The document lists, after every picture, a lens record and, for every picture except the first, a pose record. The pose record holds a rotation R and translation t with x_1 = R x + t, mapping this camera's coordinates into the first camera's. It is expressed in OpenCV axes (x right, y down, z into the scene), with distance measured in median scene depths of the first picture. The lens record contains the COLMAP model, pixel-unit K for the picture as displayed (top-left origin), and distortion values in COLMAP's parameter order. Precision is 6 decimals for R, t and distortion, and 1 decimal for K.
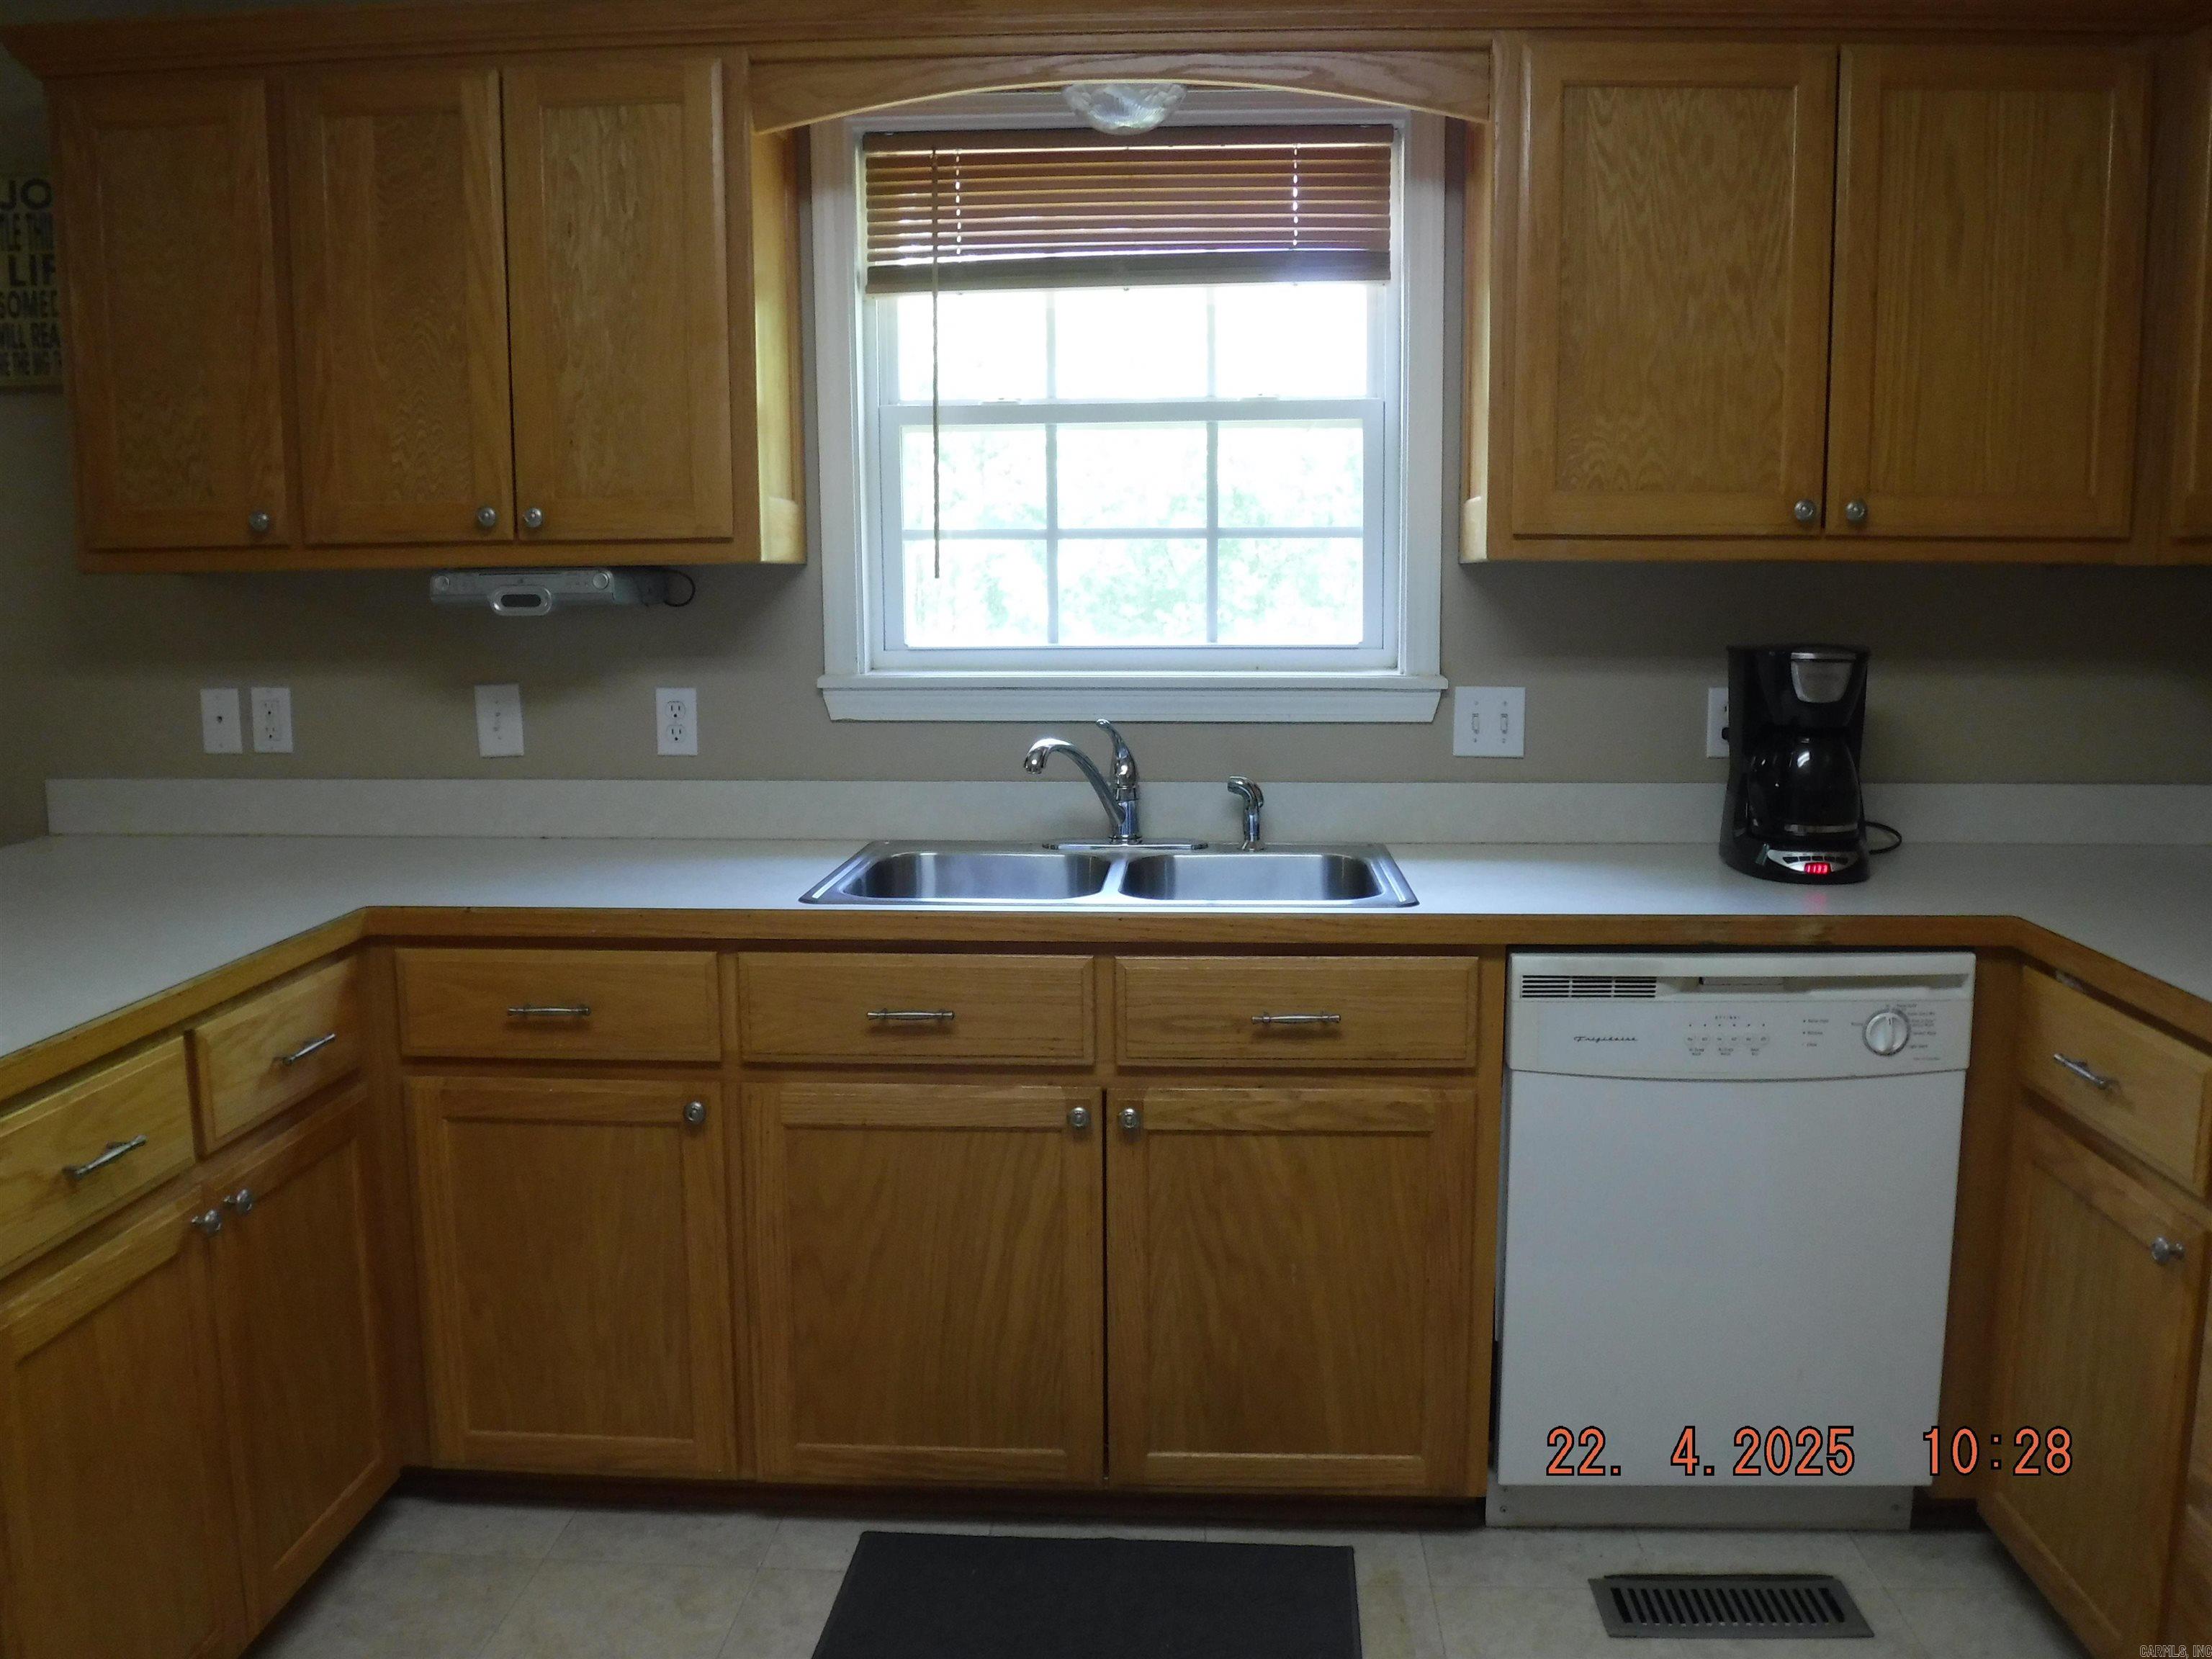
lens RADIAL K [[1805.1, 0, 1109.9], [0, 1805.1, 823.2], [0, 0, 1]] dist [-0.102105, 0.038208]
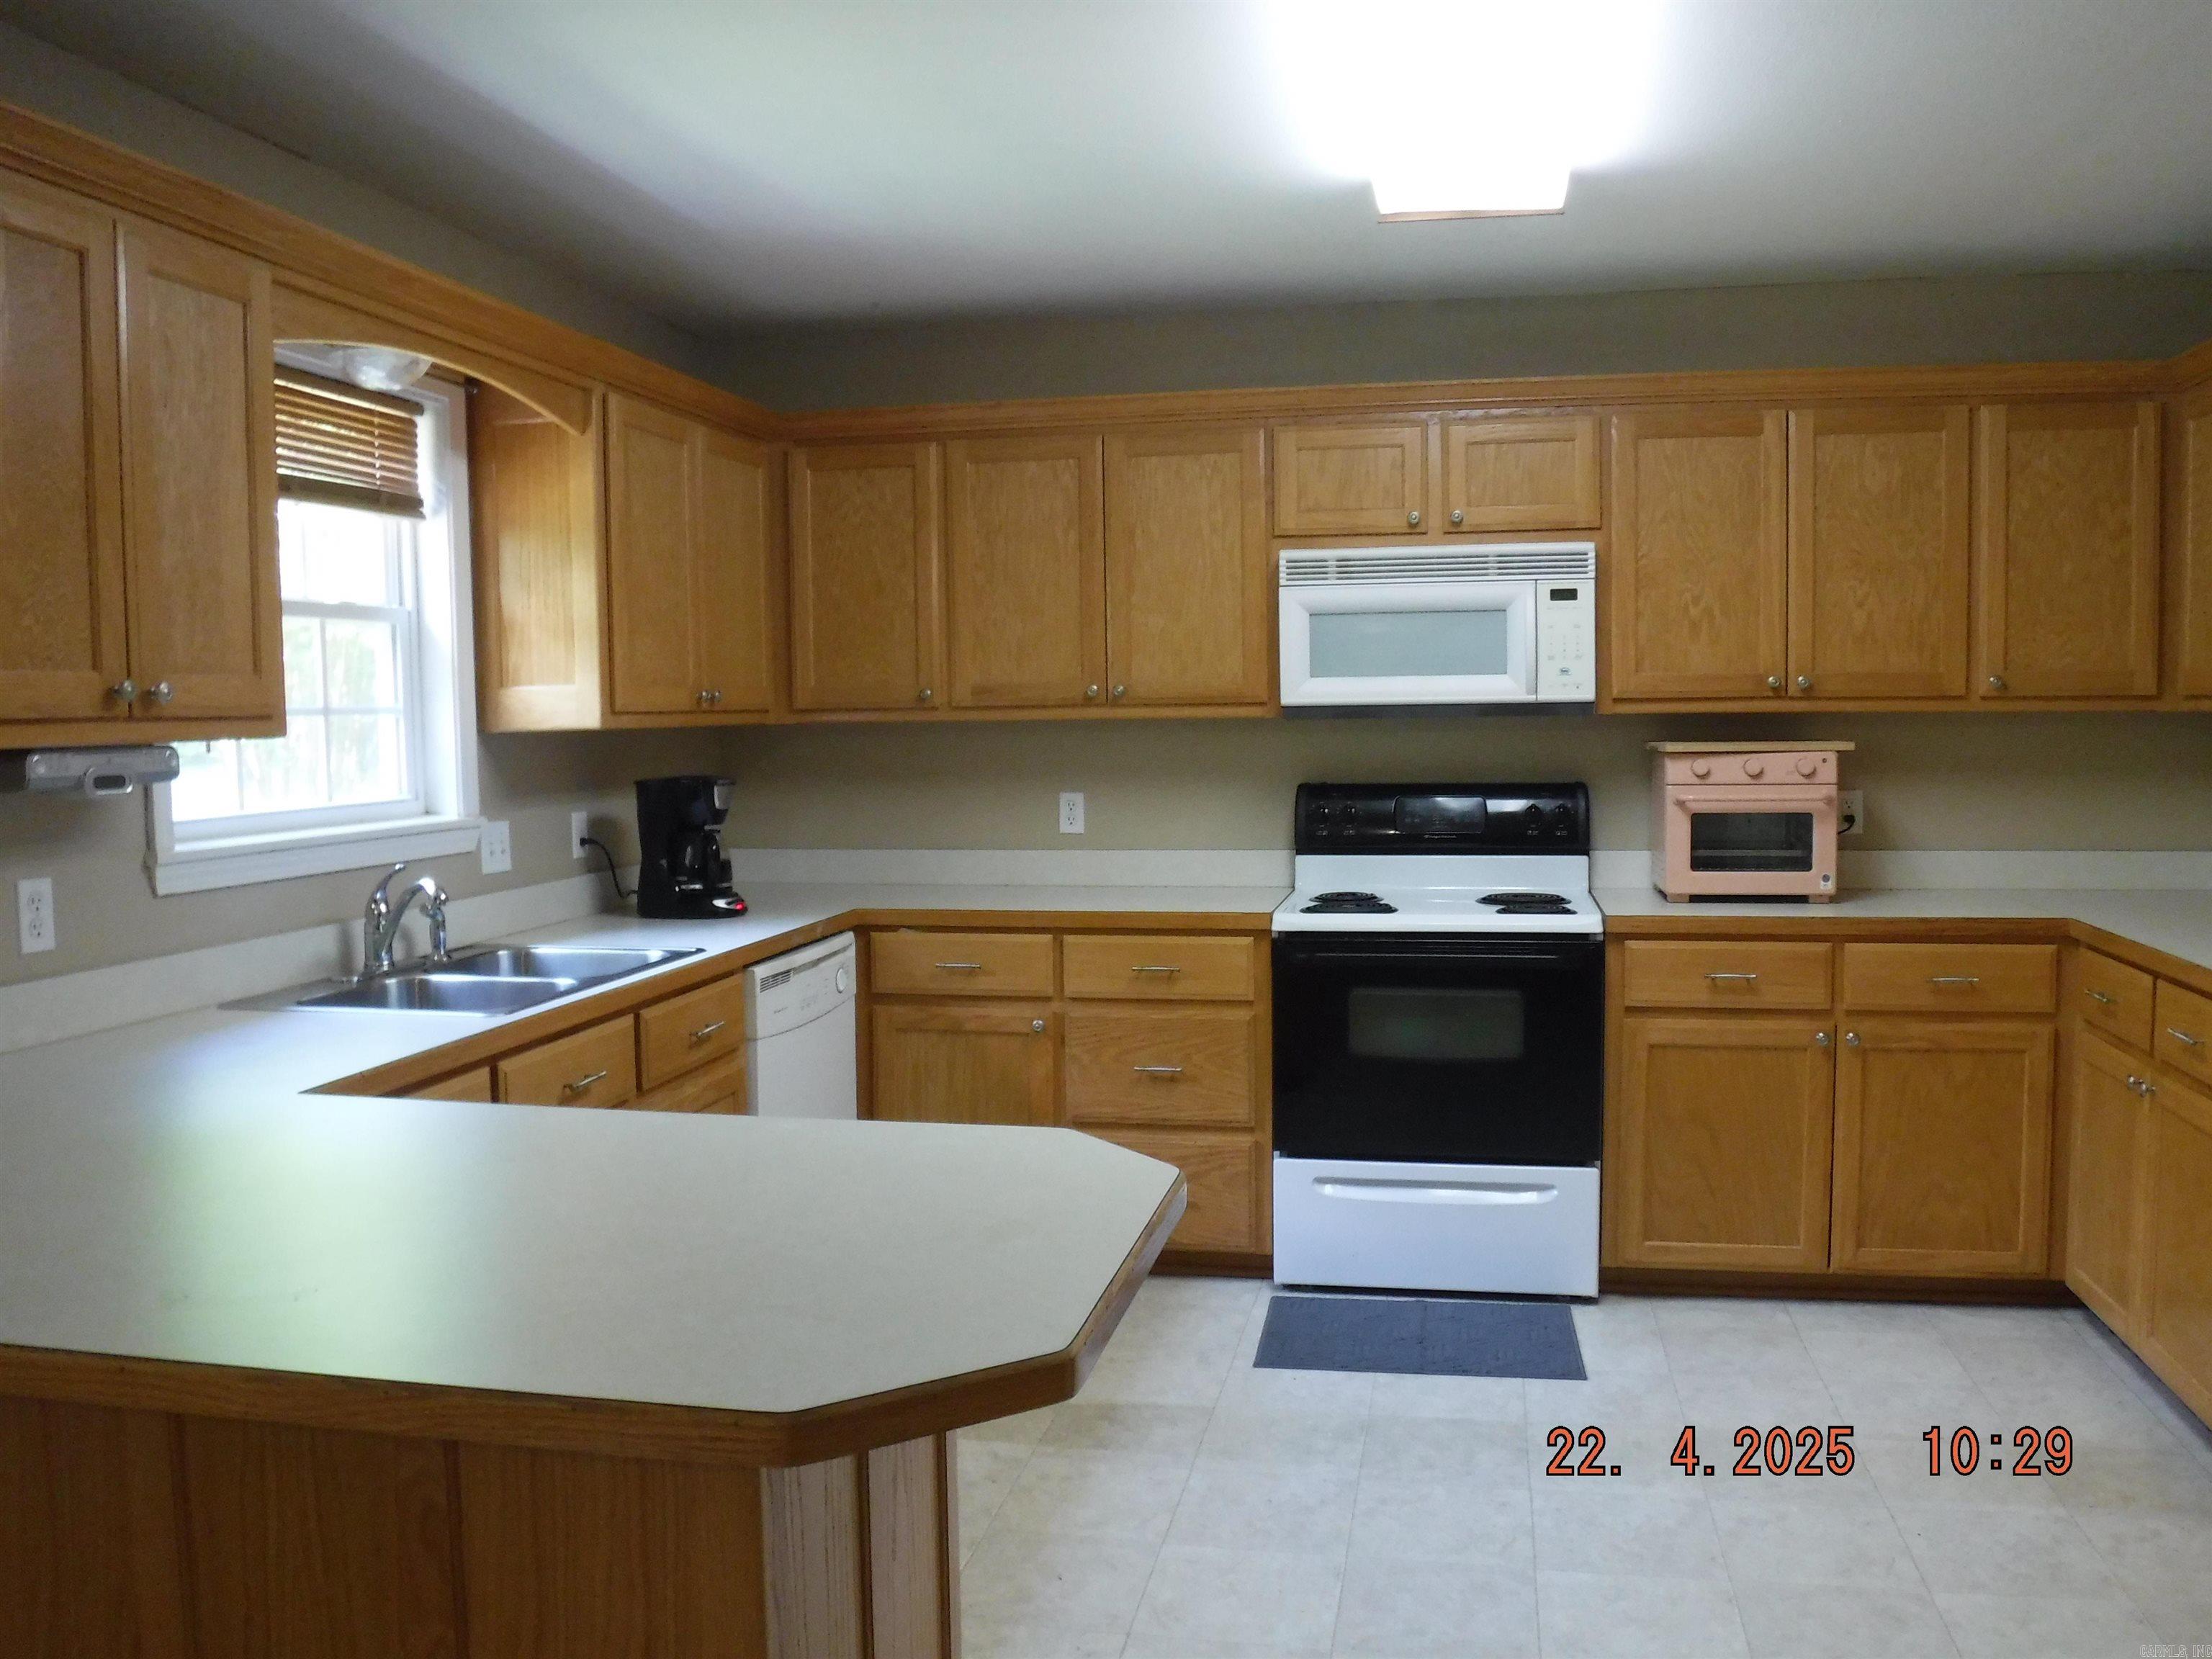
lens RADIAL K [[1805.1, 0, 1107.6], [0, 1805.1, 829.2], [0, 0, 1]] dist [-0.102105, 0.038208]
pose [[0.146800, -0.063406, 0.987132, -1.196367], [0.152065, 0.987527, 0.040817, -0.061793], [-0.977408, 0.144117, 0.154611, 0.374363]]
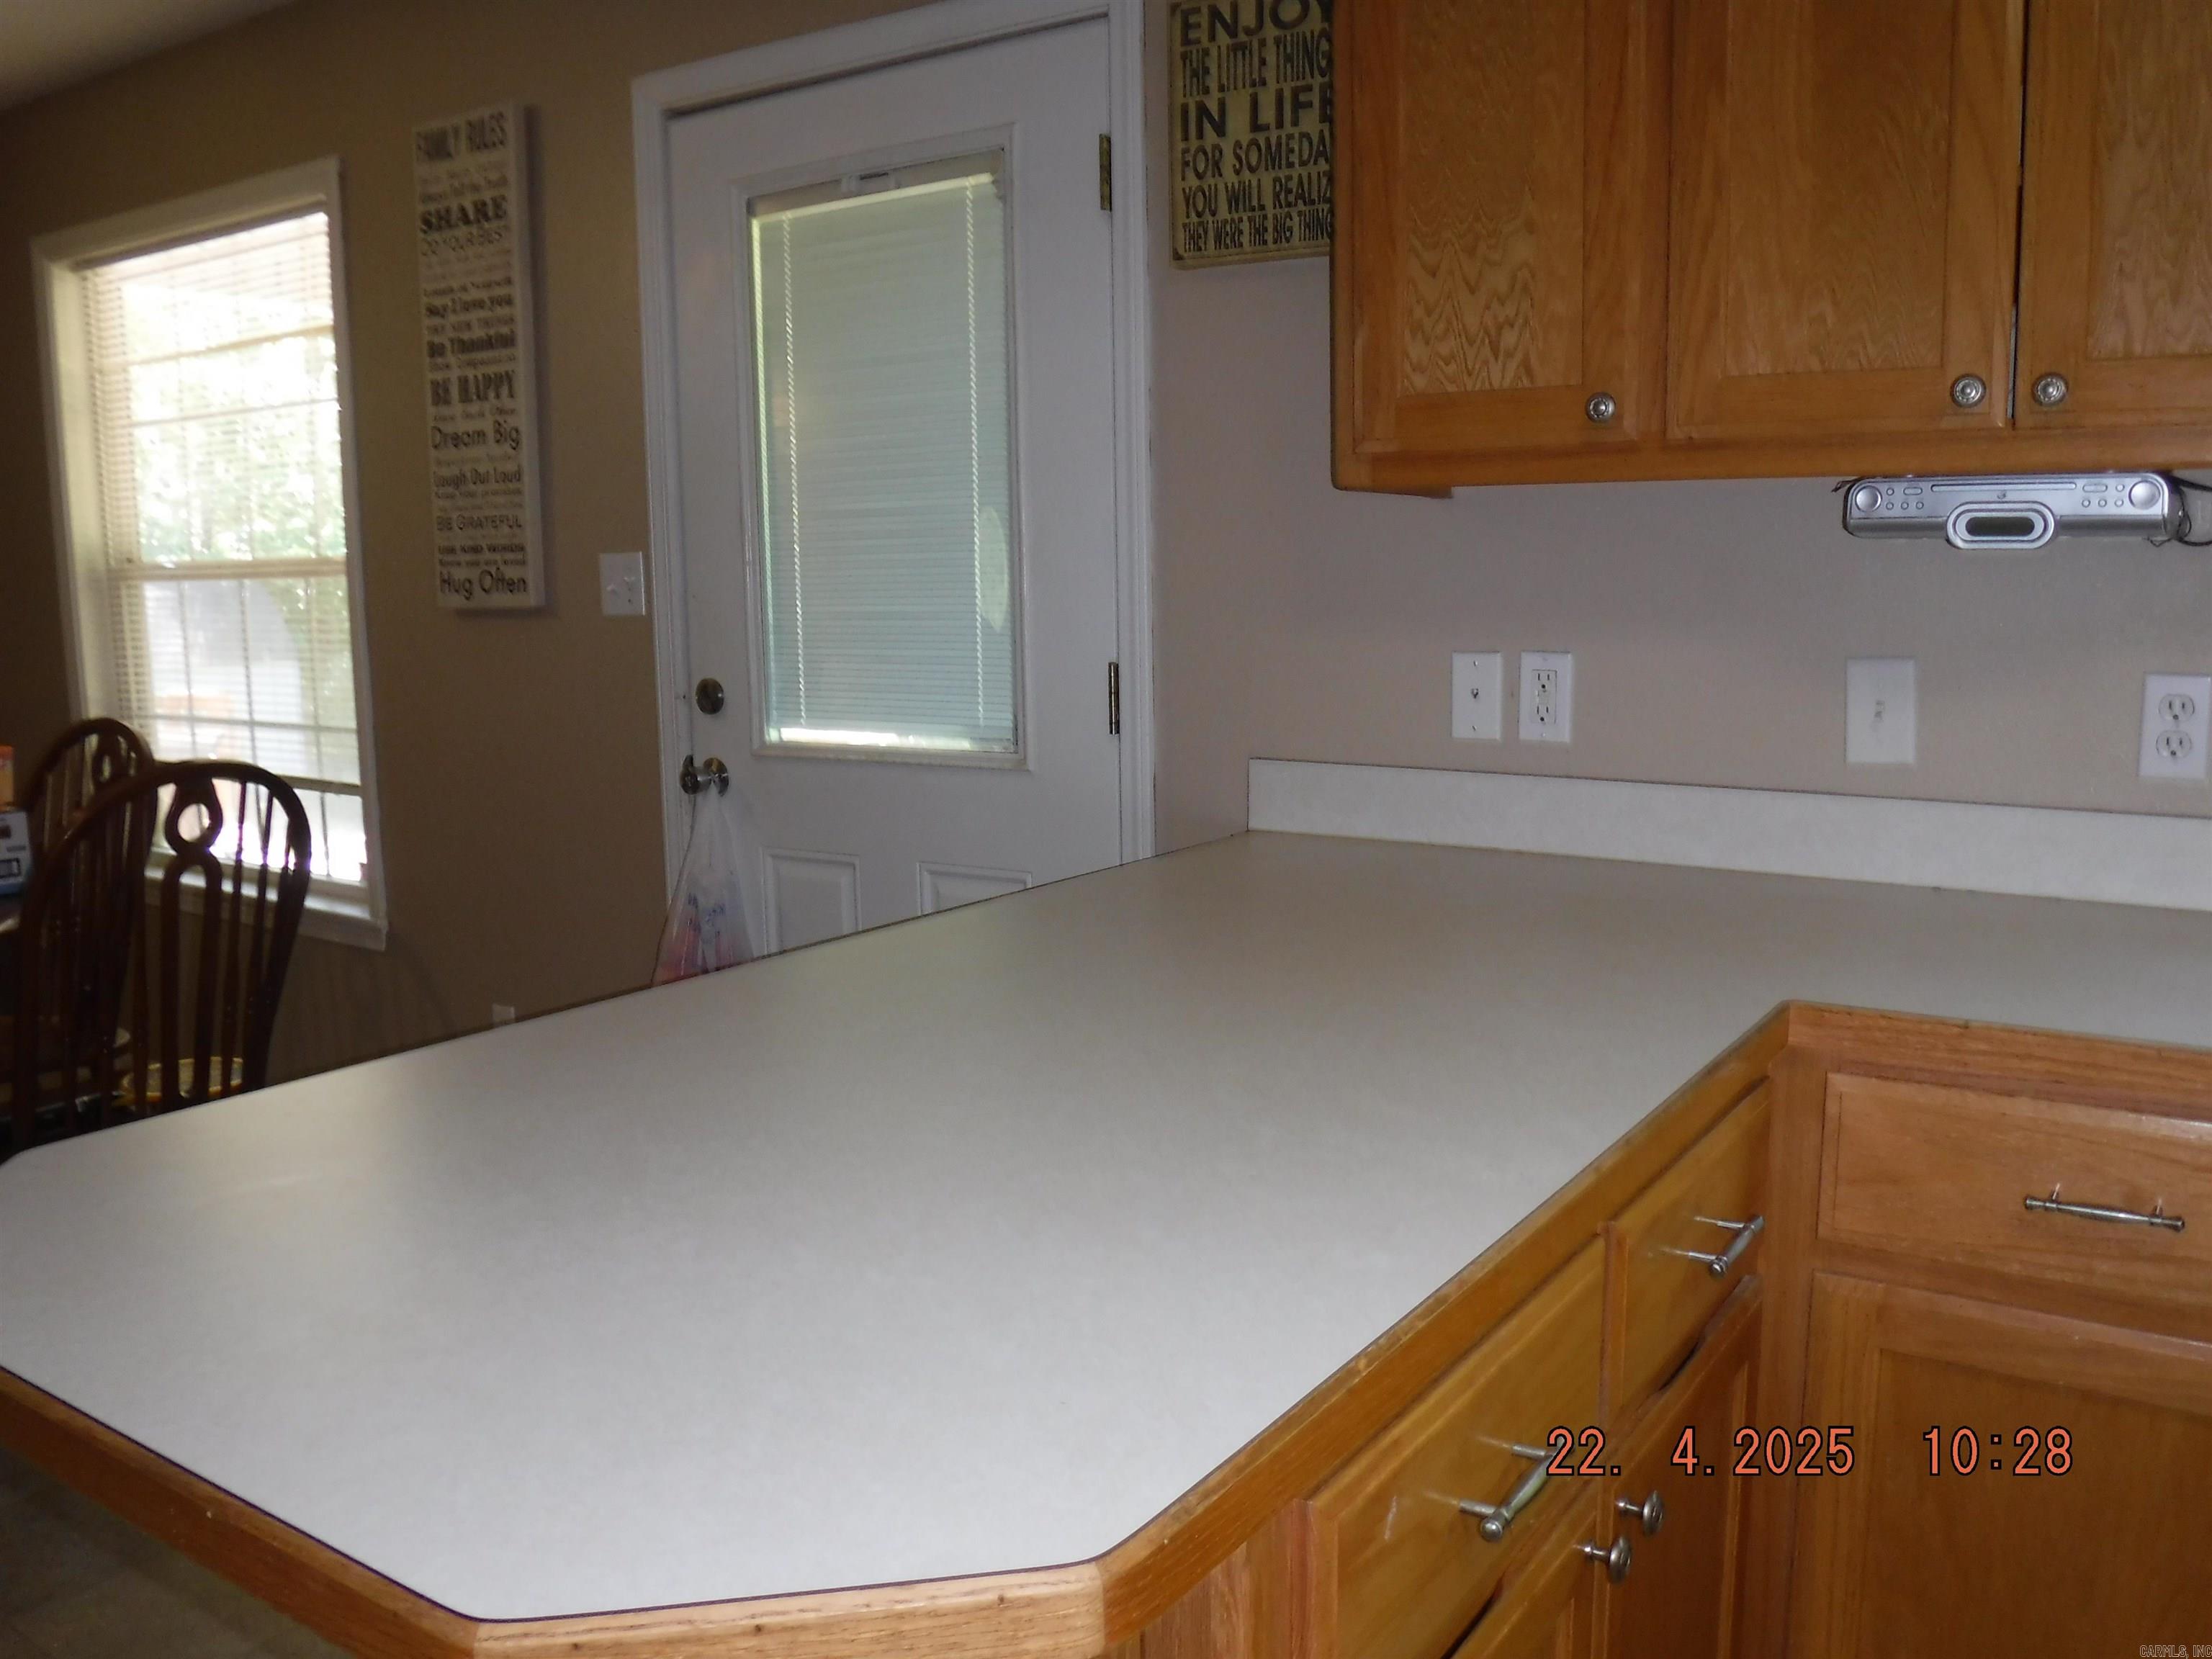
lens RADIAL K [[1805.1, 0, 1136.6], [0, 1805.1, 811.0], [0, 0, 1]] dist [-0.102105, 0.038208]
pose [[0.863794, 0.064472, -0.499703, -0.287318], [-0.067237, 0.997659, 0.012492, -0.011091], [0.499339, 0.022808, 0.866107, 0.314946]]
